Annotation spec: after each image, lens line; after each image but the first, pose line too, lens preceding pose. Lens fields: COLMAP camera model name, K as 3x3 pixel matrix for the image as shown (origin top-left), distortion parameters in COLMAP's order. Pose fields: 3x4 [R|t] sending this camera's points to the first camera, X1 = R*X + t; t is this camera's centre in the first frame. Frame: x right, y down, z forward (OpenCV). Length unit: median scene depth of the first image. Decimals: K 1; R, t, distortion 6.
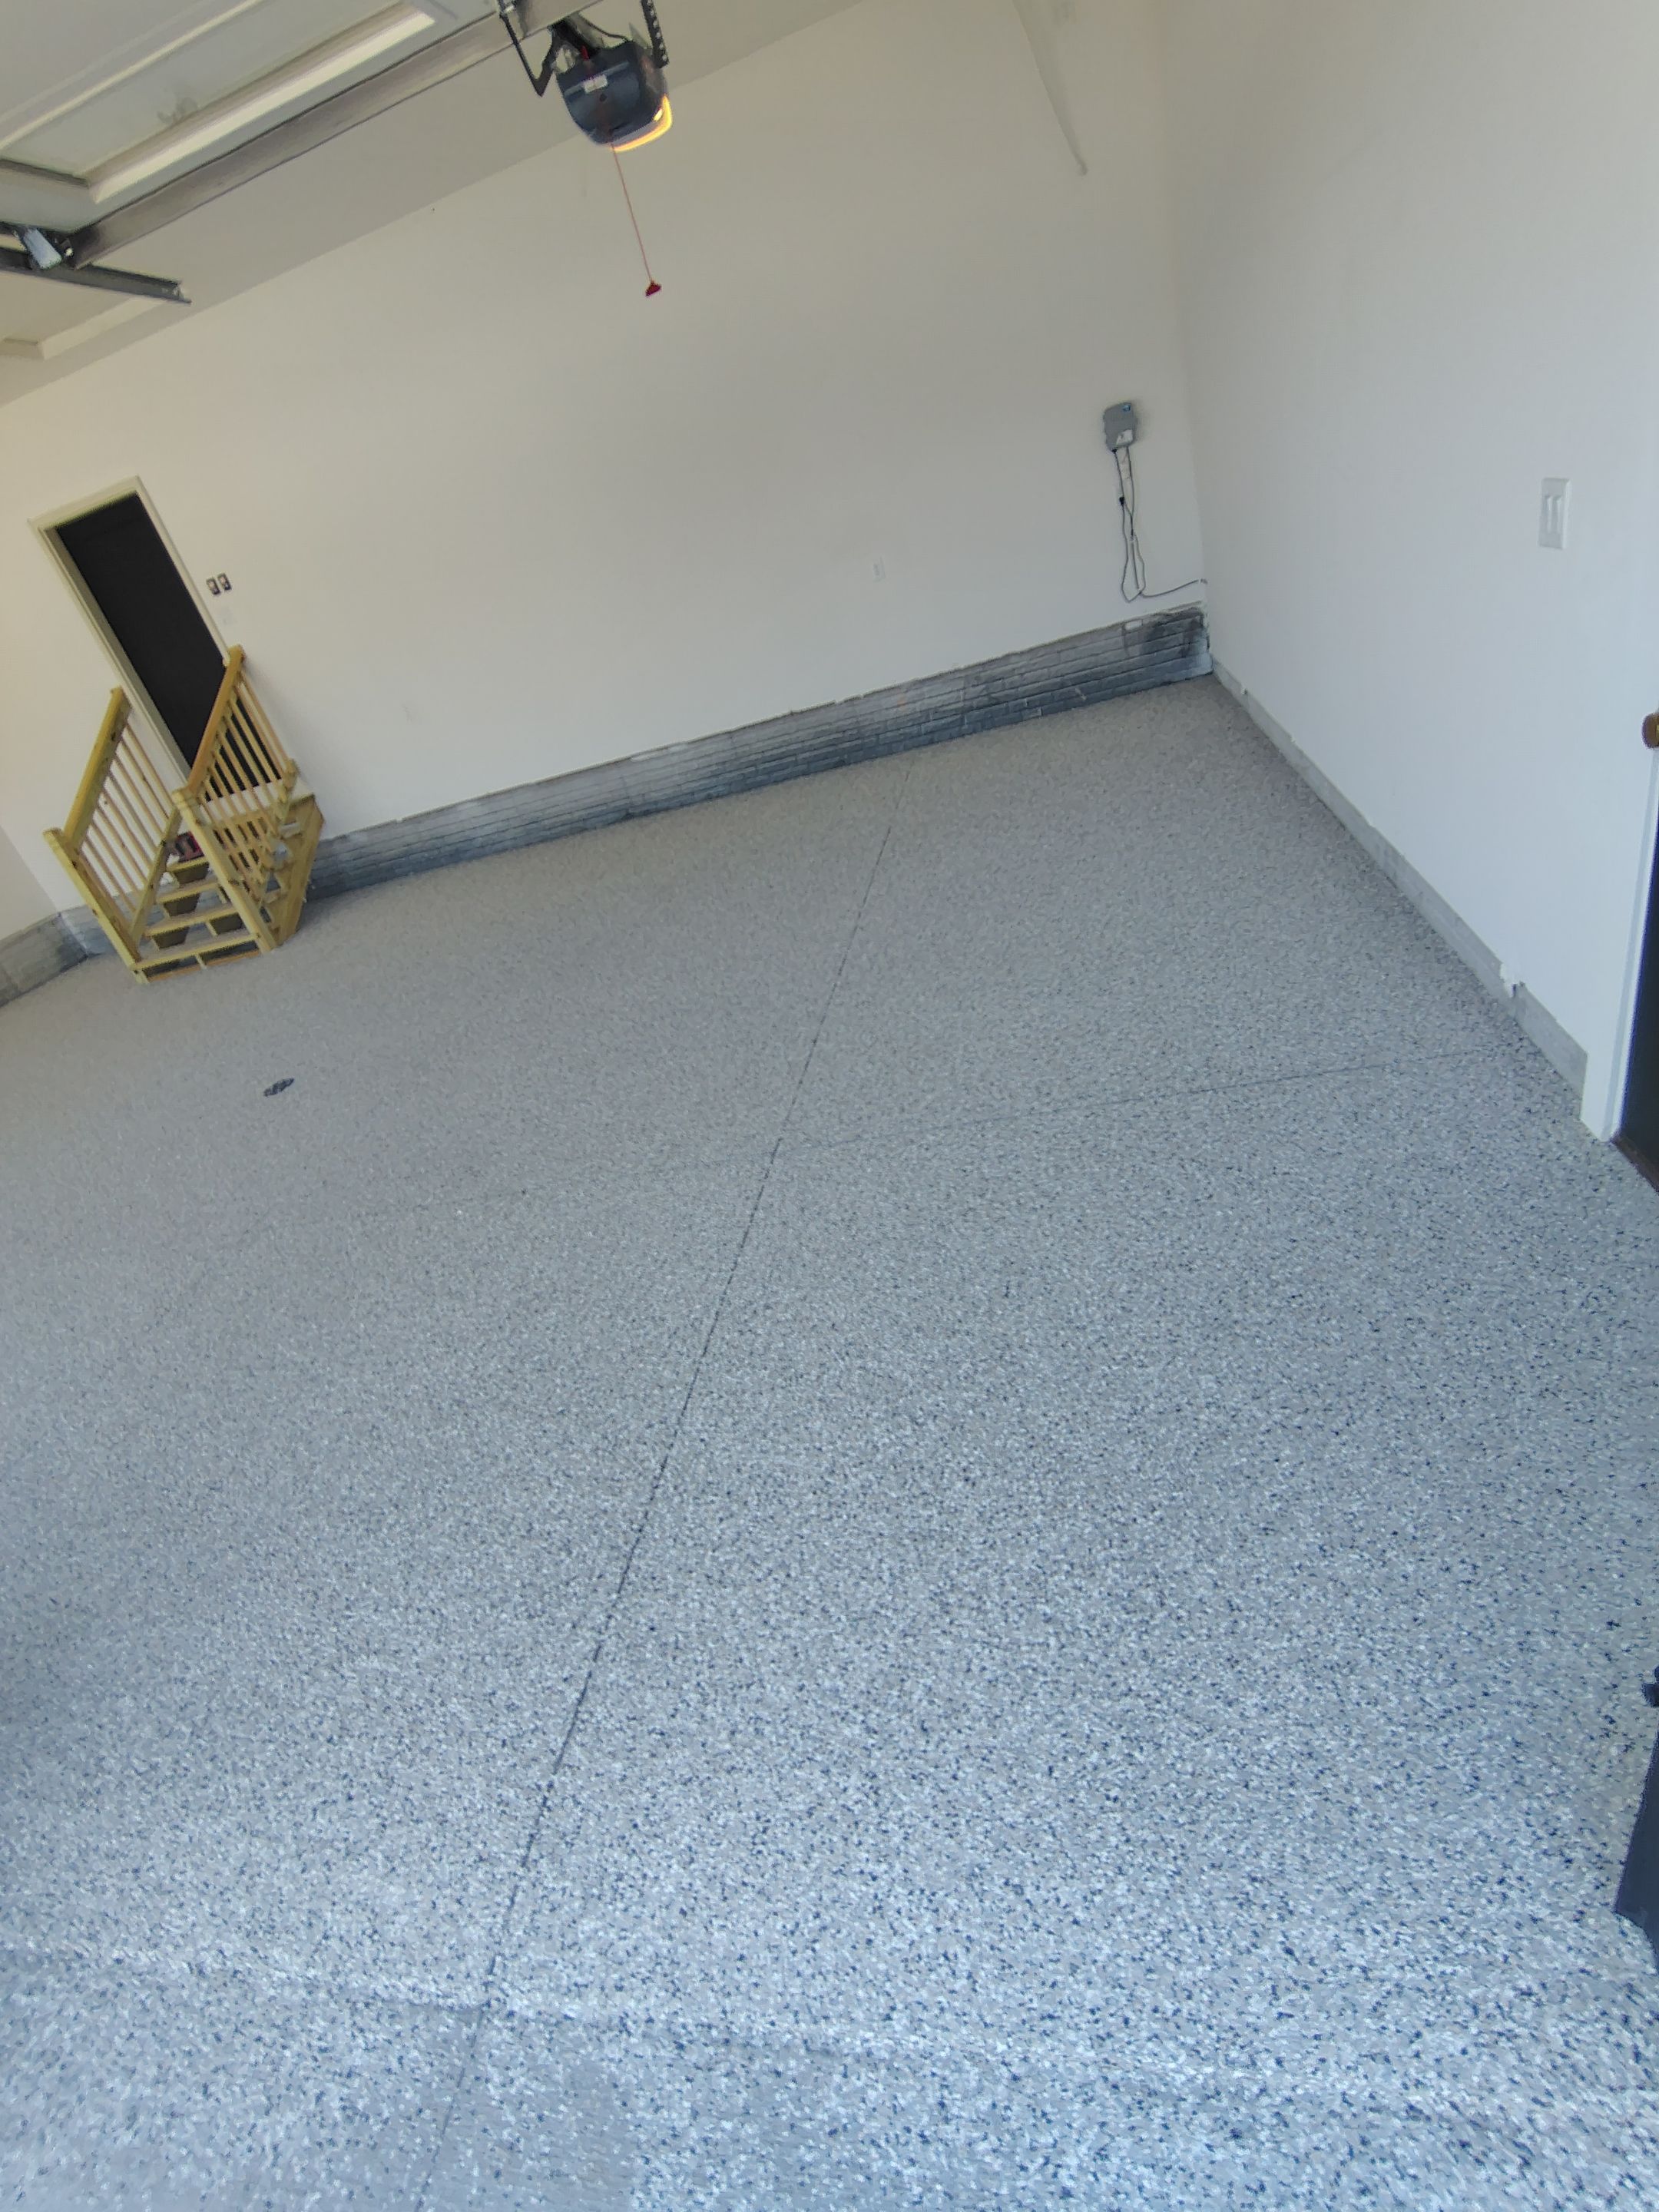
lens RADIAL K [[1031.0, 0, 817.4], [0, 1031.0, 1106.6], [0, 0, 1]] dist [-0.010991, 0.003719]
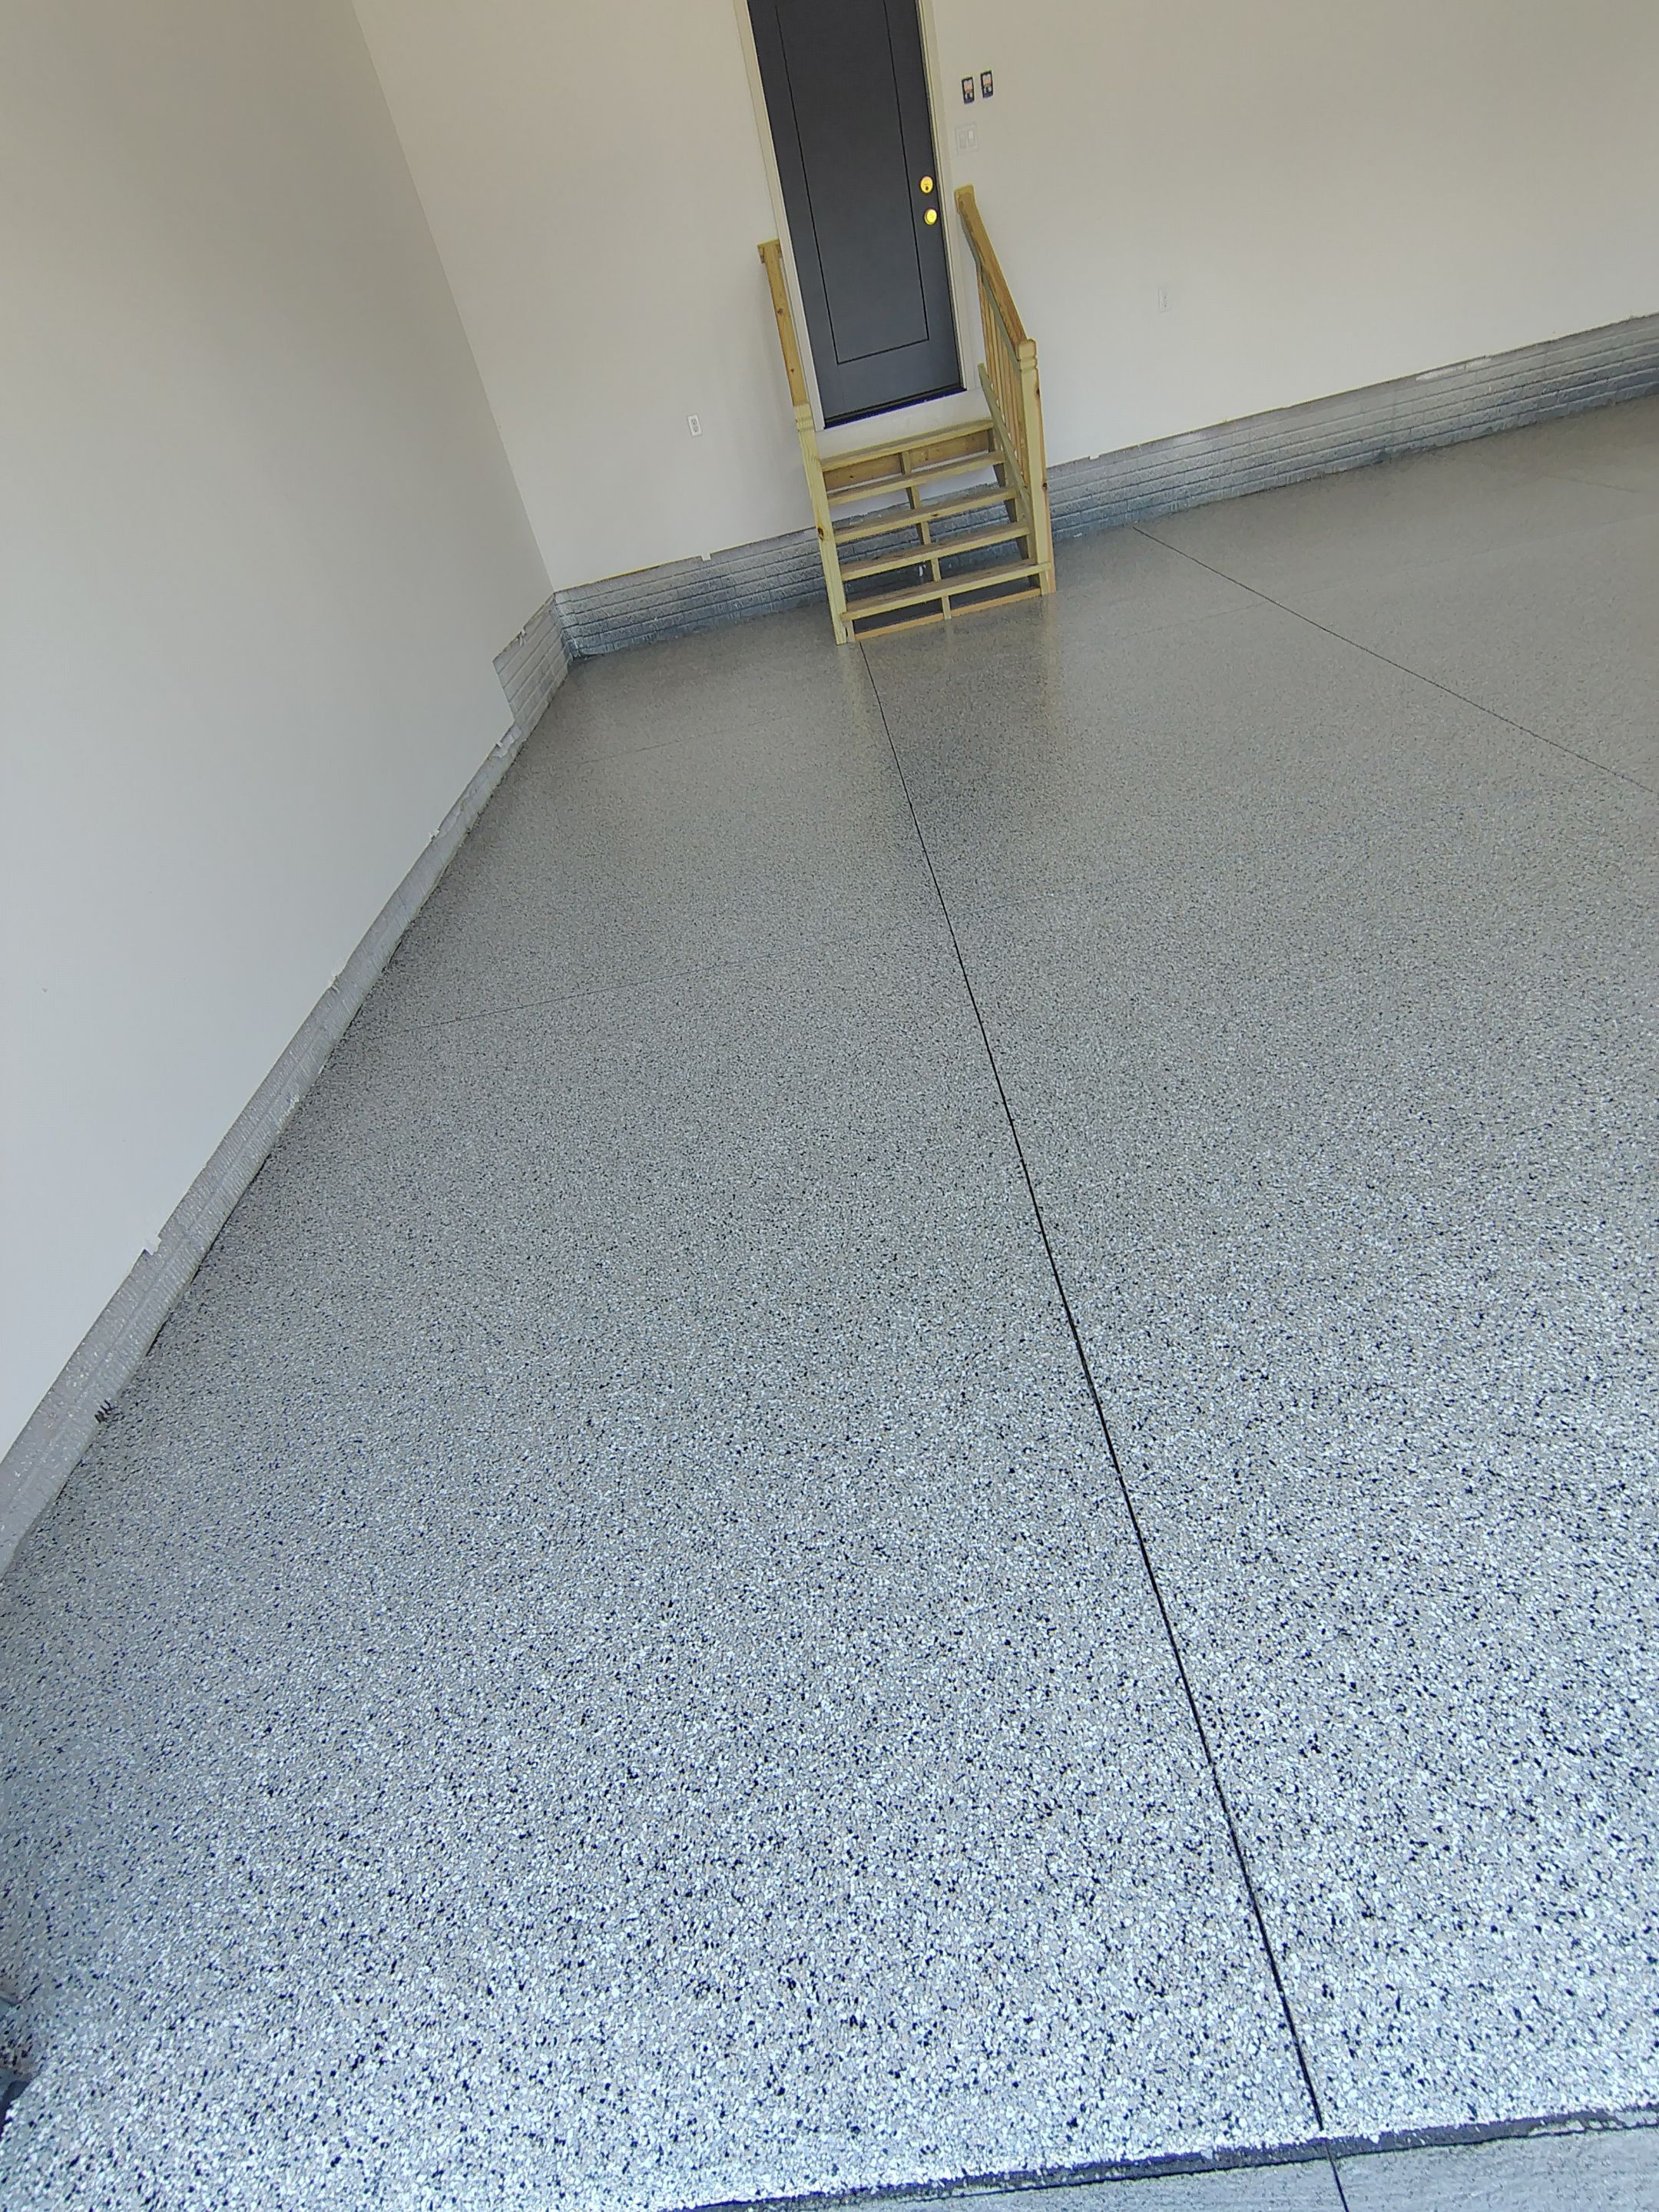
lens RADIAL K [[1039.7, 0, 820.9], [0, 1039.7, 1102.9], [0, 0, 1]] dist [-0.009841, 0.003482]
pose [[0.977348, -0.070761, 0.199458, -2.293789], [0.057854, 0.995880, 0.069821, 0.451686], [-0.203577, -0.056700, 0.977416, 0.601453]]
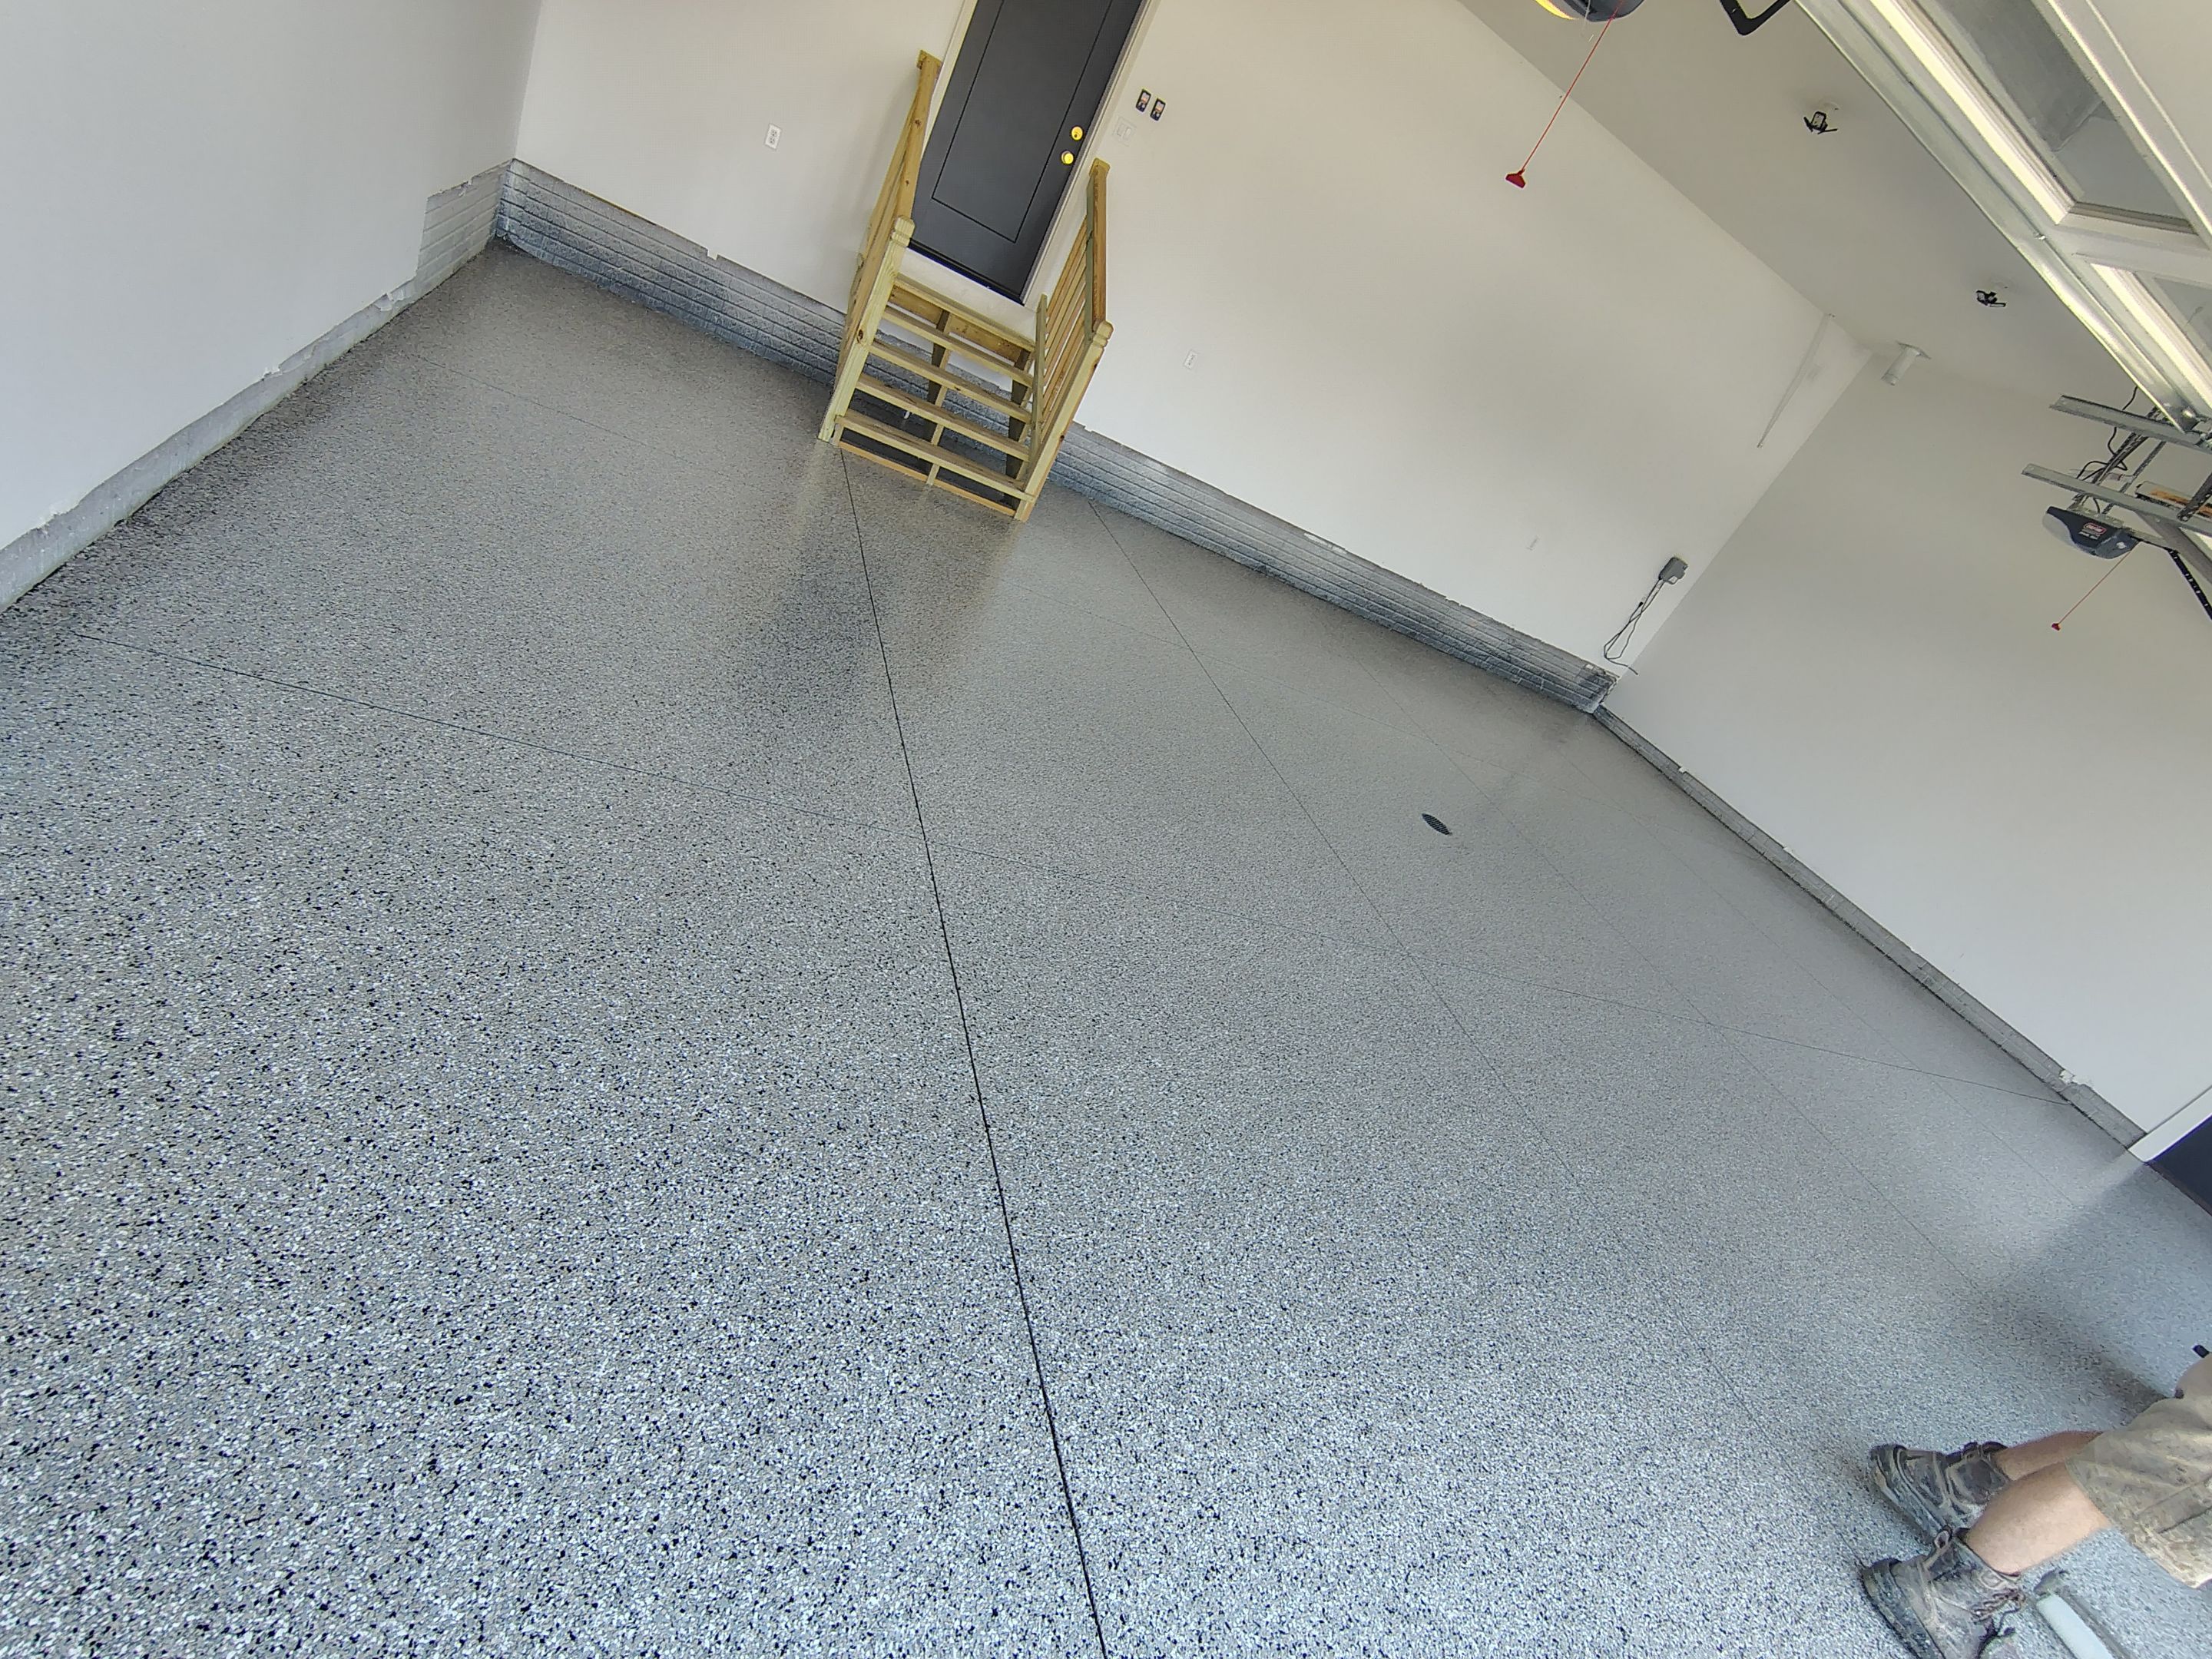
lens RADIAL K [[1041.0, 0, 1109.7], [0, 1041.0, 815.9], [0, 0, 1]] dist [-0.010838, 0.004097]
pose [[0.643552, 0.336954, 0.687243, -2.534026], [-0.358438, 0.926018, -0.118374, 0.377322], [-0.676286, -0.170154, 0.716718, 0.787148]]
